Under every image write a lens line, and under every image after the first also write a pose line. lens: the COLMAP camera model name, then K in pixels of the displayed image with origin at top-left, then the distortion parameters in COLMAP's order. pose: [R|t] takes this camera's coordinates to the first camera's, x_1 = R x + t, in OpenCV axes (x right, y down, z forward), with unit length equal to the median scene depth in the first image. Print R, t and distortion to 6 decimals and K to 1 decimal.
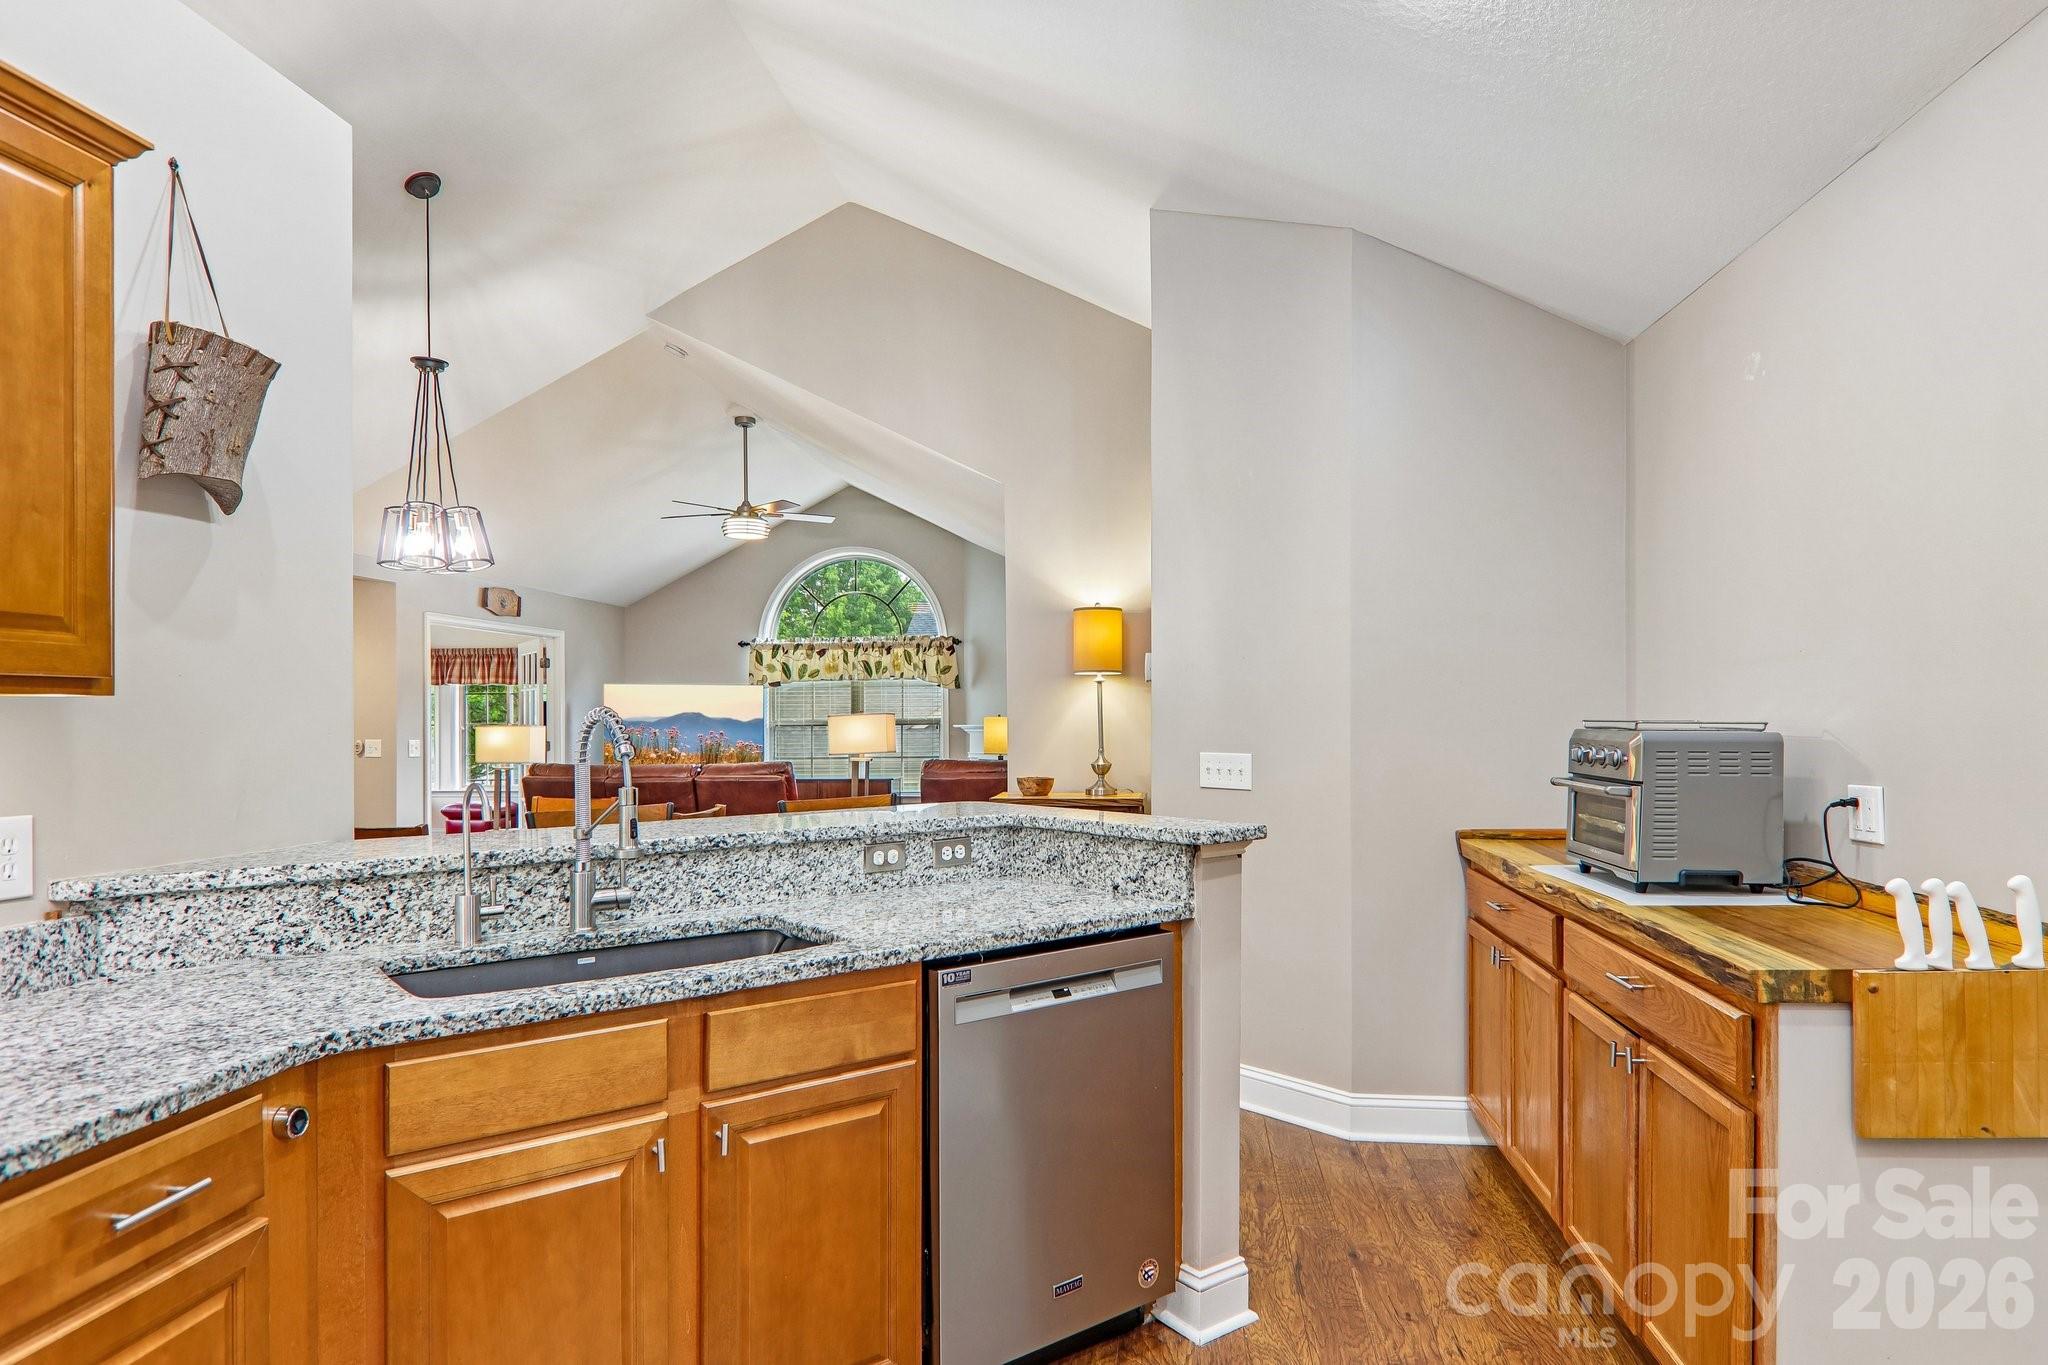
lens RADIAL K [[1188.6, 0, 1025.5], [0, 1188.6, 700.7], [0, 0, 1]] dist [0.000207, -0.015971]
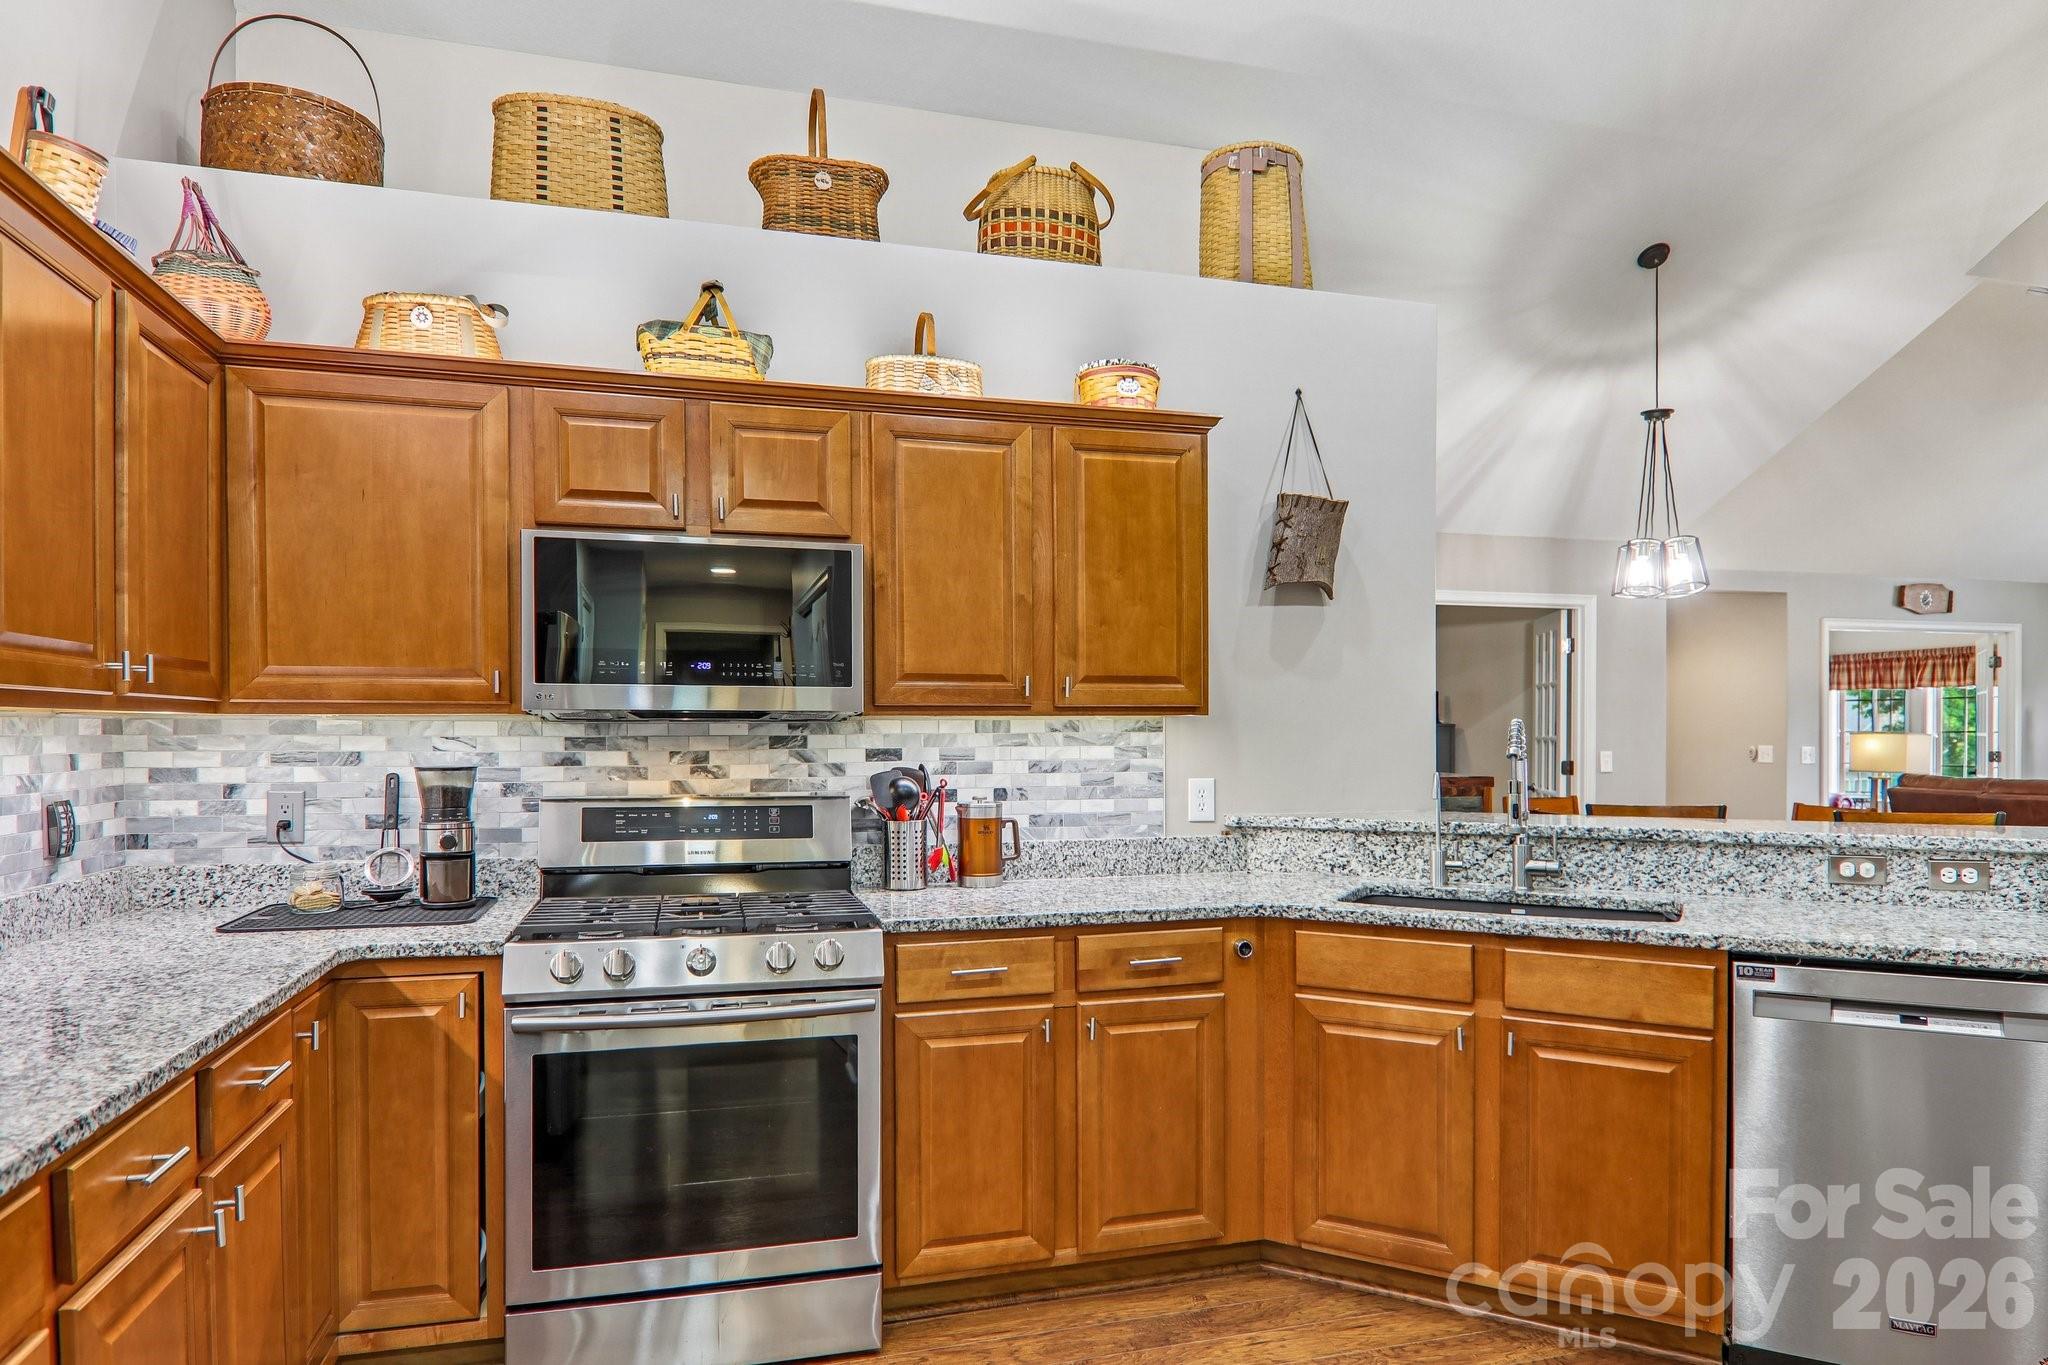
lens RADIAL K [[1208.0, 0, 1037.2], [0, 1208.0, 749.0], [0, 0, 1]] dist [-0.003068, -0.002862]
pose [[0.390555, 0.019809, -0.920367, 0.271507], [0.012977, 0.999551, 0.027020, -0.001859], [0.920488, -0.022497, 0.390122, -0.003856]]
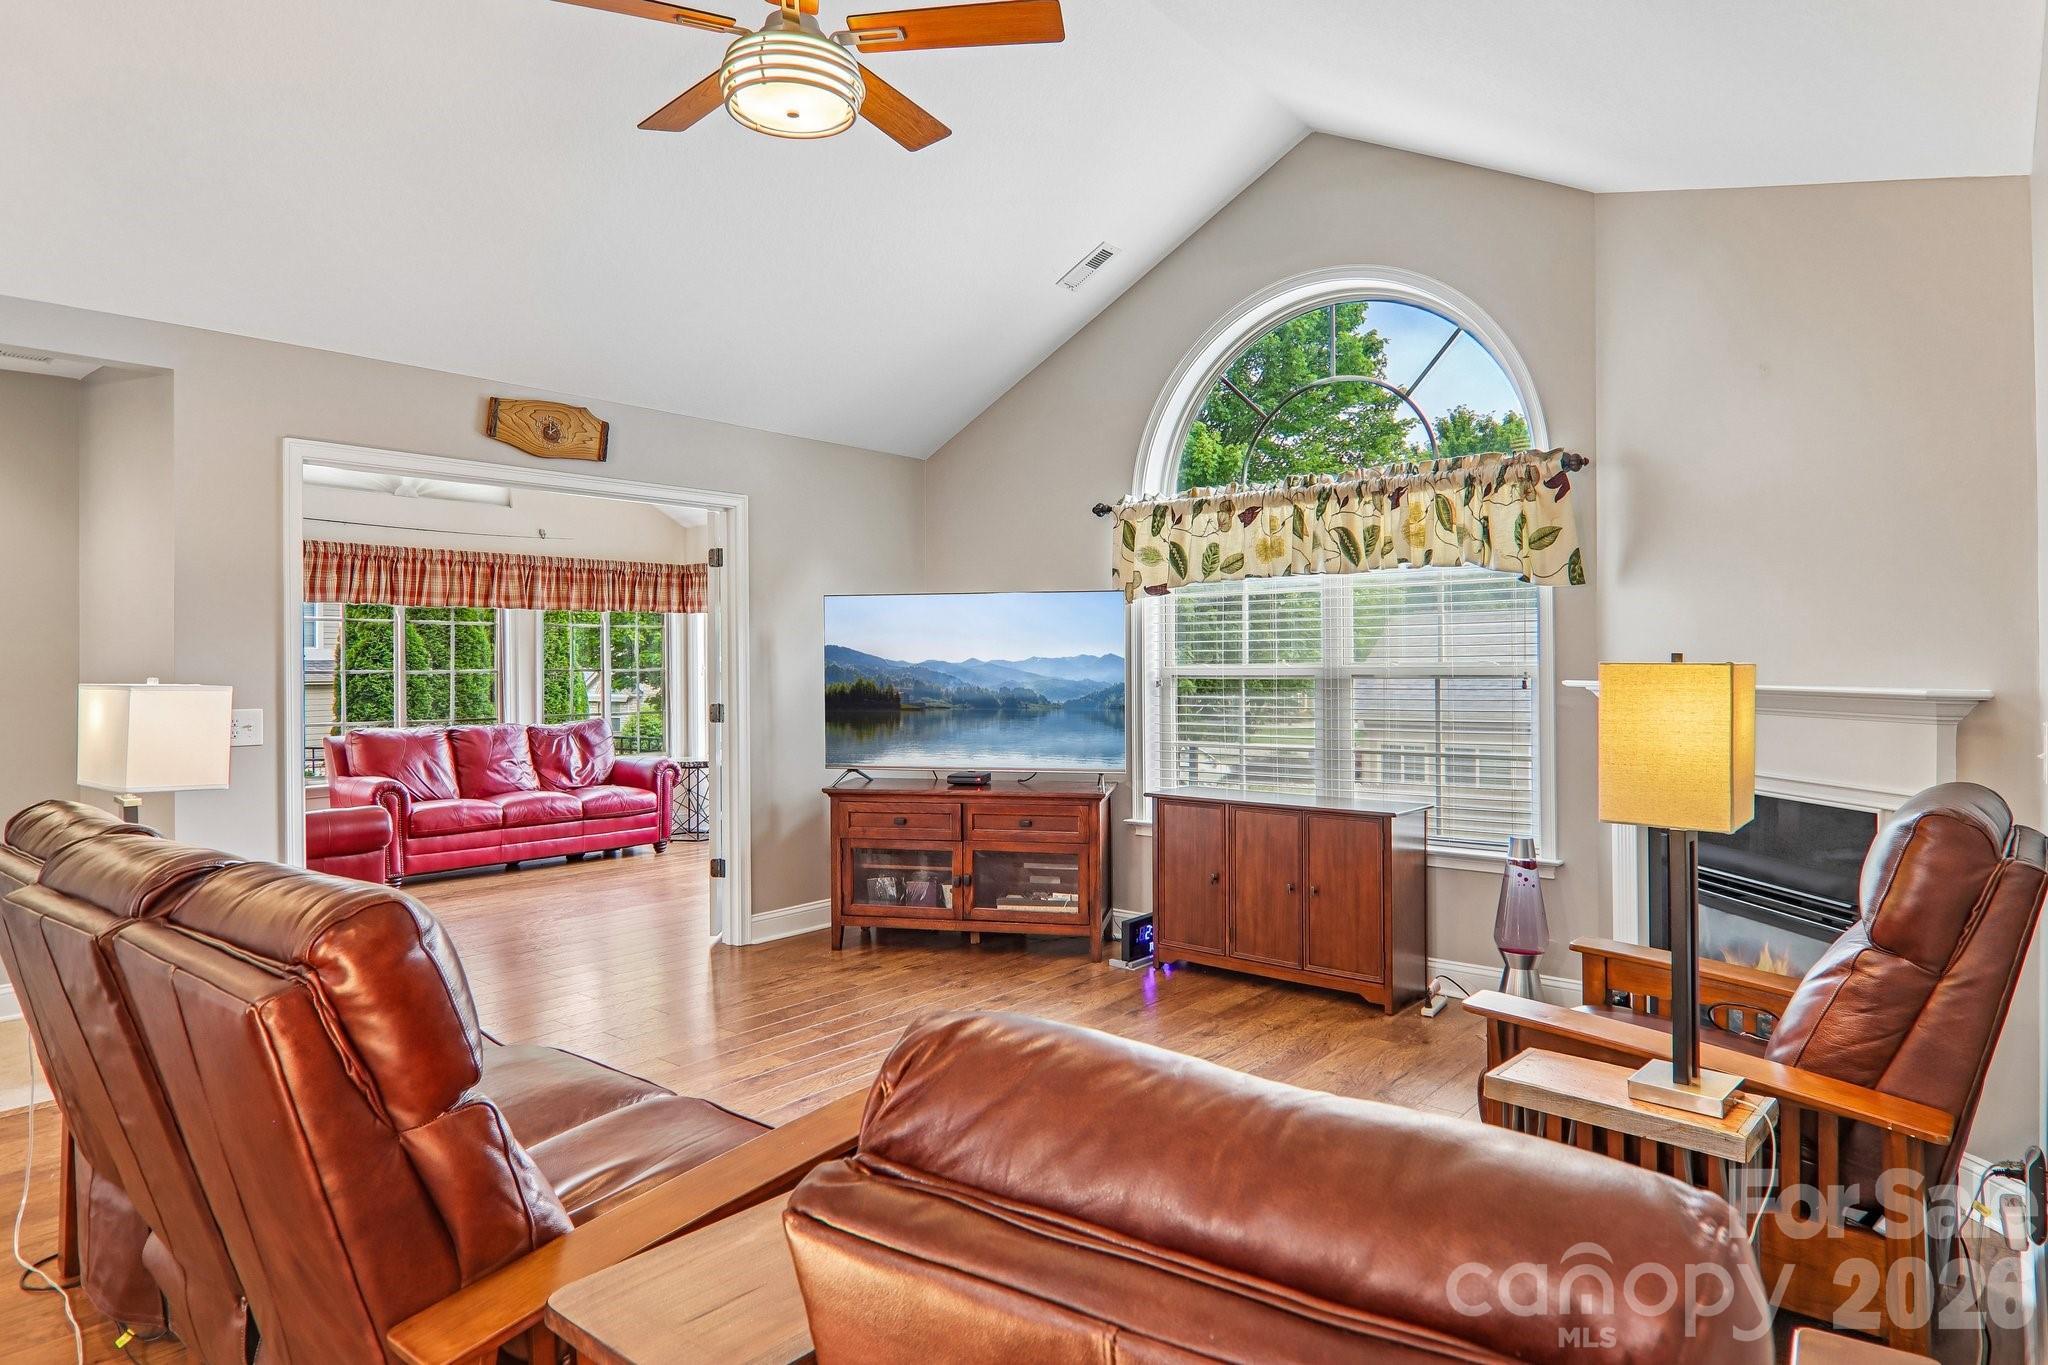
lens RADIAL K [[1170.4, 0, 1016.9], [0, 1170.4, 675.0], [0, 0, 1]] dist [-0.008414, -0.001209]
pose [[0.845864, 0.008706, -0.533328, -0.017674], [0.006988, 0.999600, 0.027401, 0.015009], [0.533353, -0.026905, 0.845465, 1.213200]]
